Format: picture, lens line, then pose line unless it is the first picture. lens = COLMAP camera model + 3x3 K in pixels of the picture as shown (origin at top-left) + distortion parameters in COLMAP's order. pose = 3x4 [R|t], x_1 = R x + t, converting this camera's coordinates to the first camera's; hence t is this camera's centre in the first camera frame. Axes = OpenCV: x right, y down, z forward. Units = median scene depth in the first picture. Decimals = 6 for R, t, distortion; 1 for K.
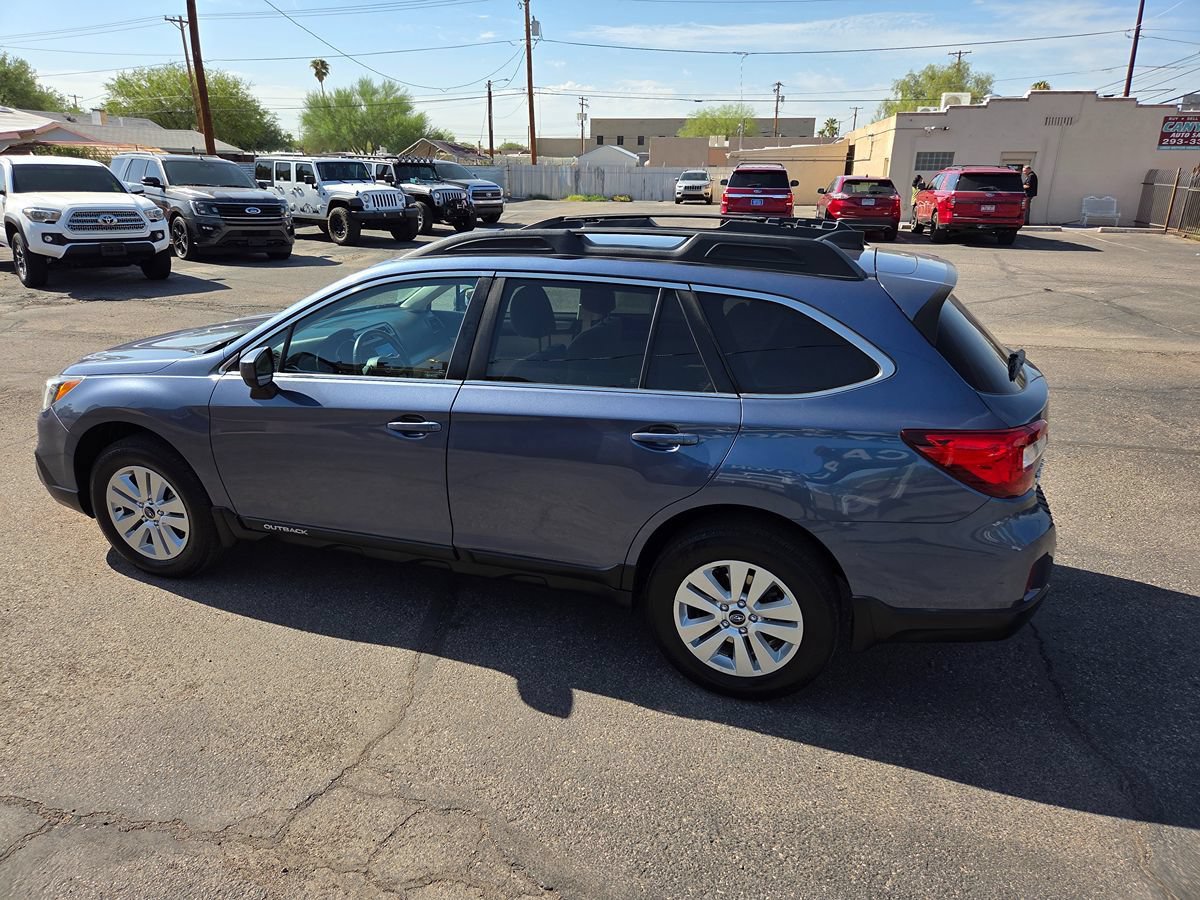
lens RADIAL K [[804.3, 0, 588.1], [0, 804.3, 435.8], [0, 0, 1]] dist [0.059592, -0.051161]
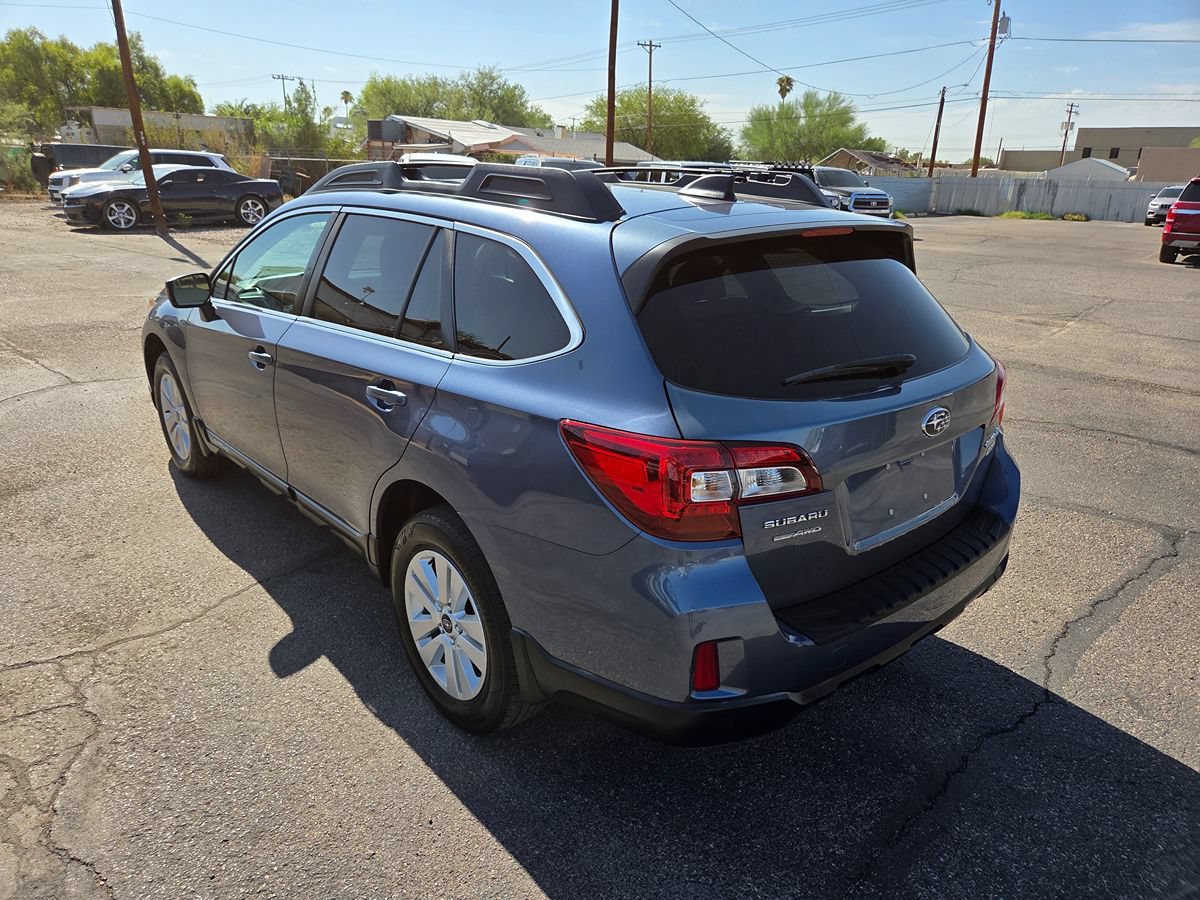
lens RADIAL K [[804.3, 0, 589.2], [0, 804.3, 450.5], [0, 0, 1]] dist [0.059592, -0.051161]
pose [[0.865821, 0.174099, -0.469088, 0.167217], [-0.175406, 0.983629, 0.041310, -0.002898], [0.468601, 0.046514, 0.882185, 0.080131]]
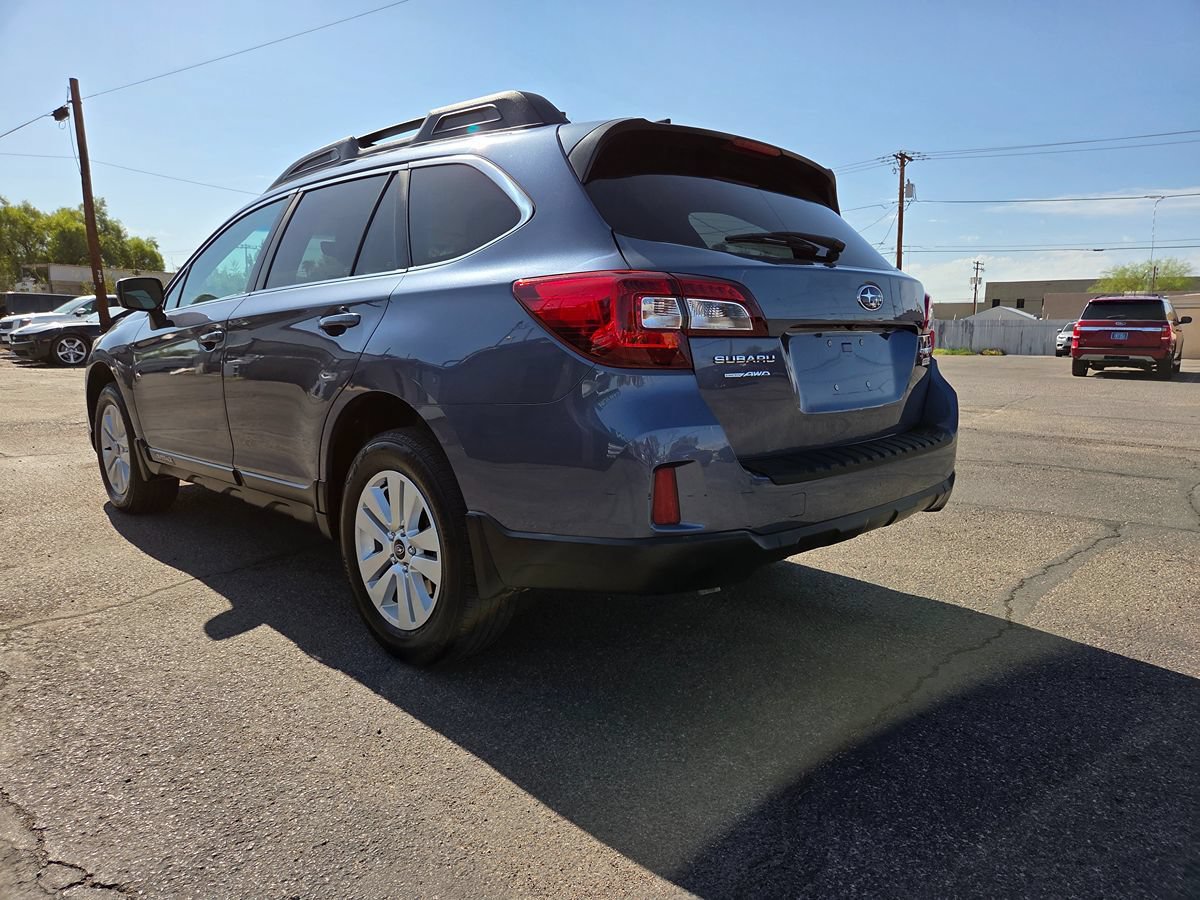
lens RADIAL K [[804.3, 0, 604.8], [0, 804.3, 446.2], [0, 0, 1]] dist [0.059592, -0.051161]
pose [[0.901272, 0.059431, -0.429159, 0.175569], [-0.139079, 0.977810, -0.156667, 0.055264], [0.410325, 0.200887, 0.889538, 0.086711]]
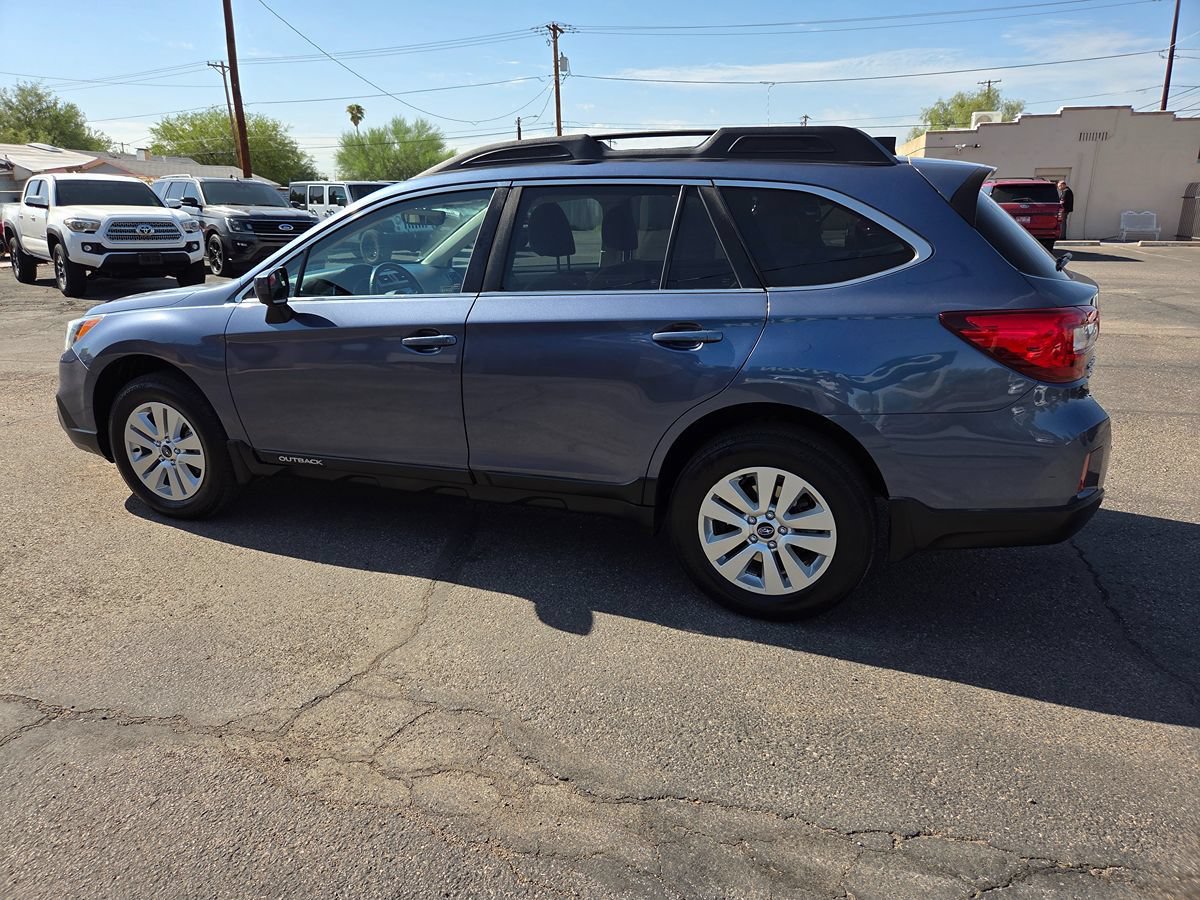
lens RADIAL K [[804.3, 0, 584.7], [0, 804.3, 440.6], [0, 0, 1]] dist [0.059592, -0.051161]
pose [[0.999146, -0.005443, -0.040967, 0.002972], [0.003864, 0.999250, -0.038525, 0.038617], [0.041146, 0.038334, 0.998418, 0.010820]]
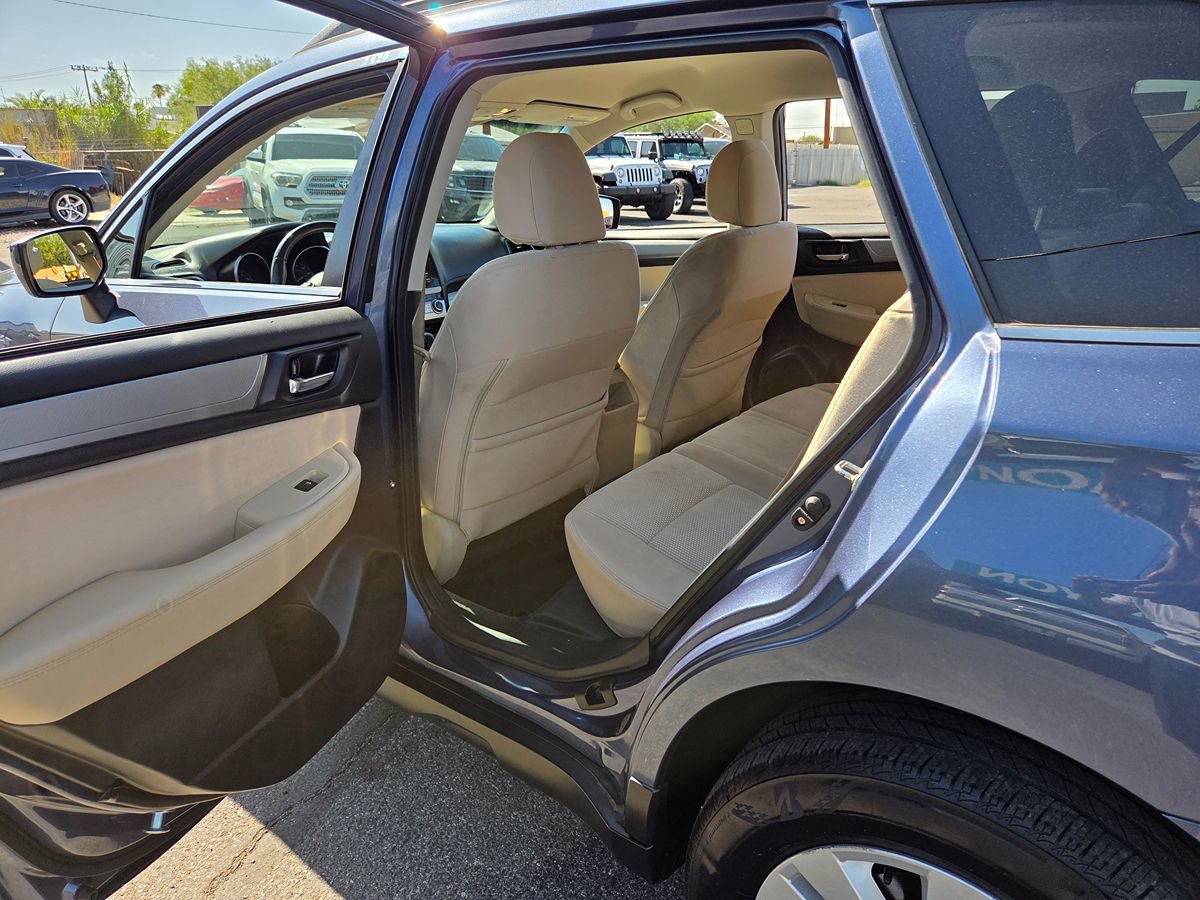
lens RADIAL K [[804.3, 0, 595.1], [0, 804.3, 443.5], [0, 0, 1]] dist [0.059592, -0.051161]
pose [[0.944249, 0.087042, -0.317519, 0.035460], [-0.083791, 0.996197, 0.023906, -0.001255], [0.318392, 0.004033, 0.947951, 0.159667]]
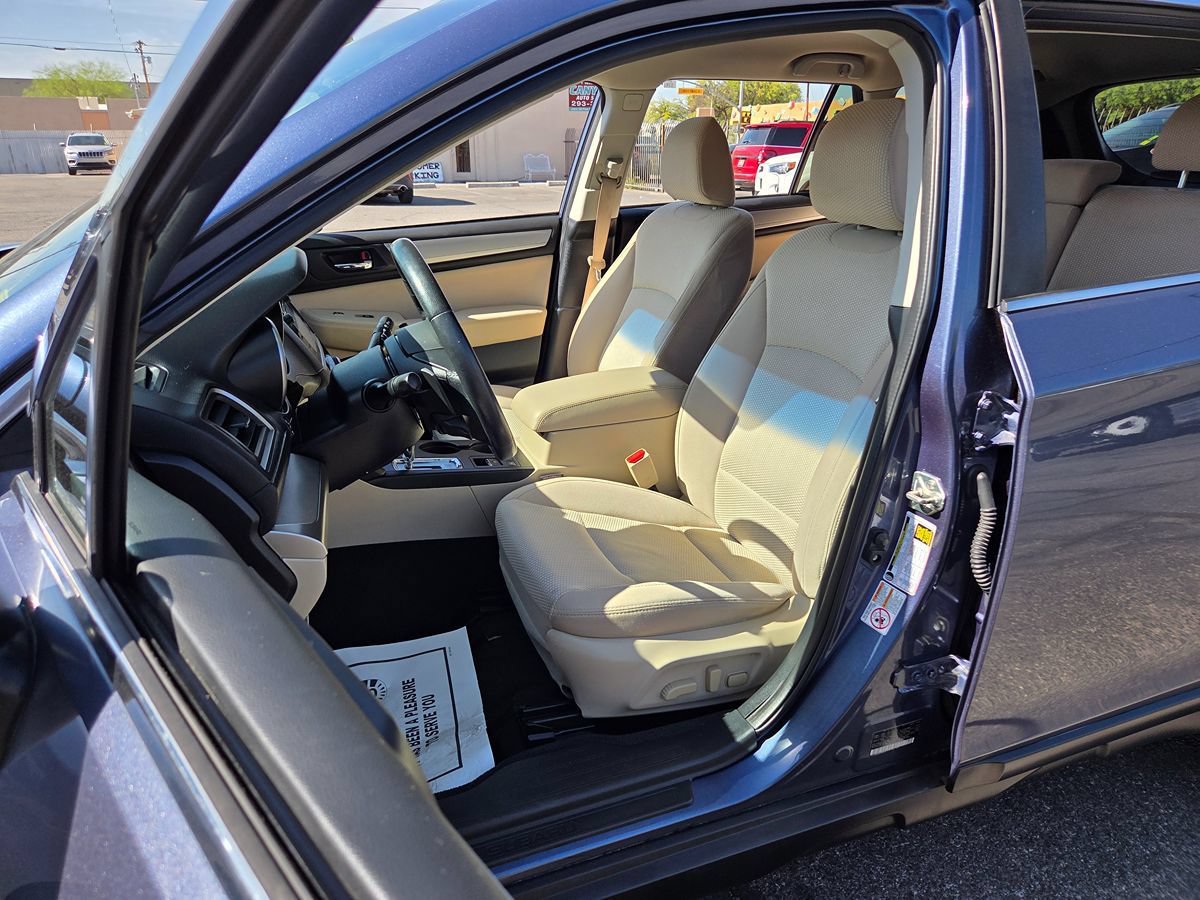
lens RADIAL K [[804.3, 0, 591.5], [0, 804.3, 447.6], [0, 0, 1]] dist [0.059592, -0.051161]
pose [[0.769246, -0.230931, 0.595760, -0.124007], [0.209086, 0.972046, 0.106817, -0.016986], [-0.603774, 0.042397, 0.796027, 0.201284]]
